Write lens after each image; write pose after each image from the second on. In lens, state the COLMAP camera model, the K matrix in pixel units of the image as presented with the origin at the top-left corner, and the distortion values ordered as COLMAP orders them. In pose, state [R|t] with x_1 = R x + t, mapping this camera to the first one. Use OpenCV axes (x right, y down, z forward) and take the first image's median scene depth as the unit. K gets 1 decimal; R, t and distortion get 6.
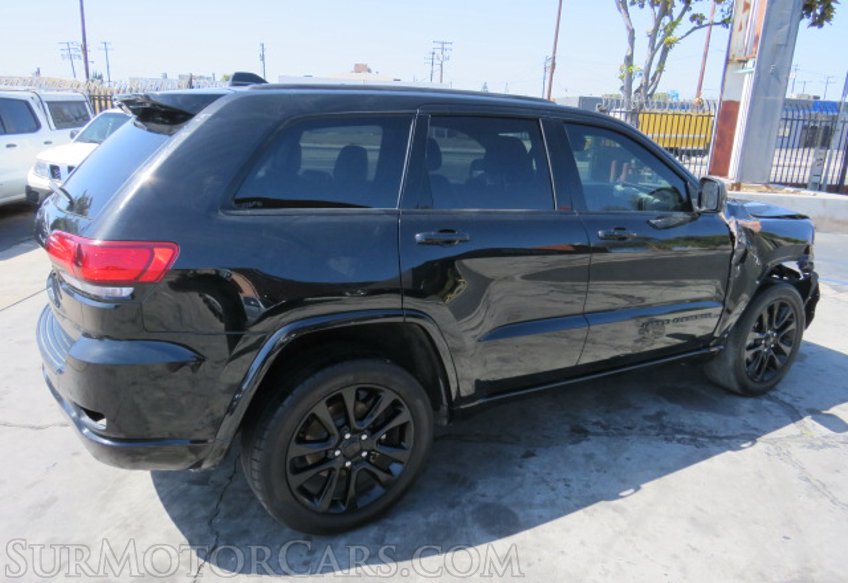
lens RADIAL K [[614.5, 0, 423.8], [0, 614.5, 297.3], [0, 0, 1]] dist [-0.041099, 0.008543]
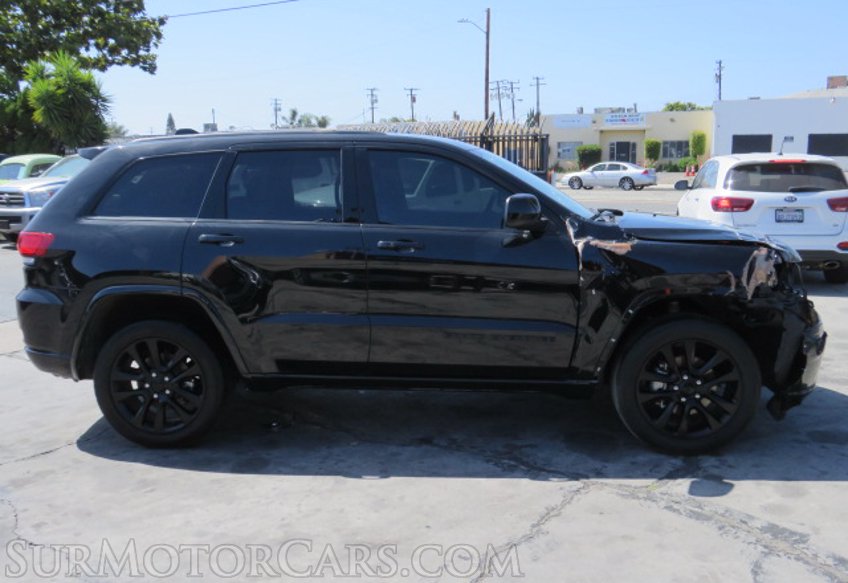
lens RADIAL K [[814.8, 0, 431.6], [0, 814.8, 291.4], [0, 0, 1]] dist [-0.043443, 0.000000]
pose [[0.818149, 0.045901, -0.573171, 1.055508], [-0.114607, 0.989826, -0.084324, 0.086123], [0.563469, 0.134679, 0.815086, -0.144762]]
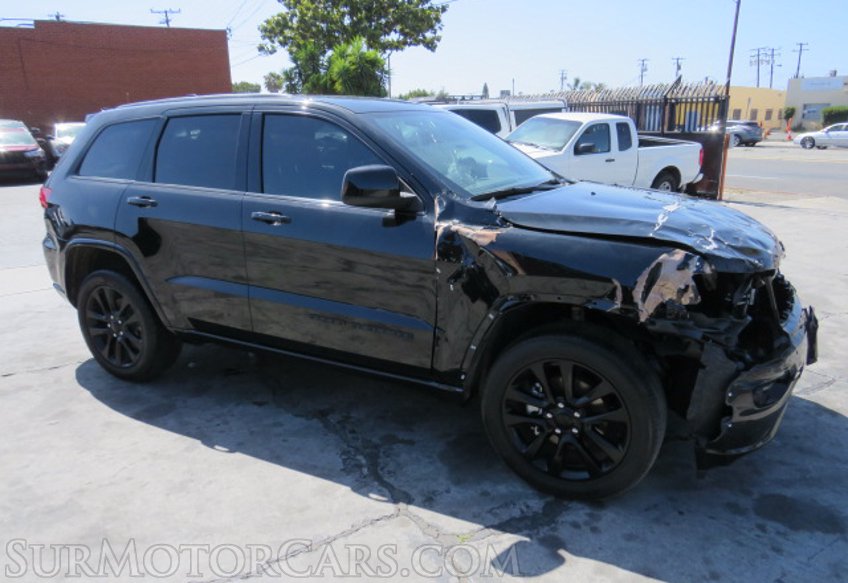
lens RADIAL K [[614.5, 0, 423.5], [0, 614.5, 295.9], [0, 0, 1]] dist [-0.041099, 0.008543]
pose [[0.518139, 0.189981, -0.833930, 1.179311], [-0.197961, 0.975181, 0.099162, -0.109579], [0.832072, 0.113706, 0.542888, 0.572268]]
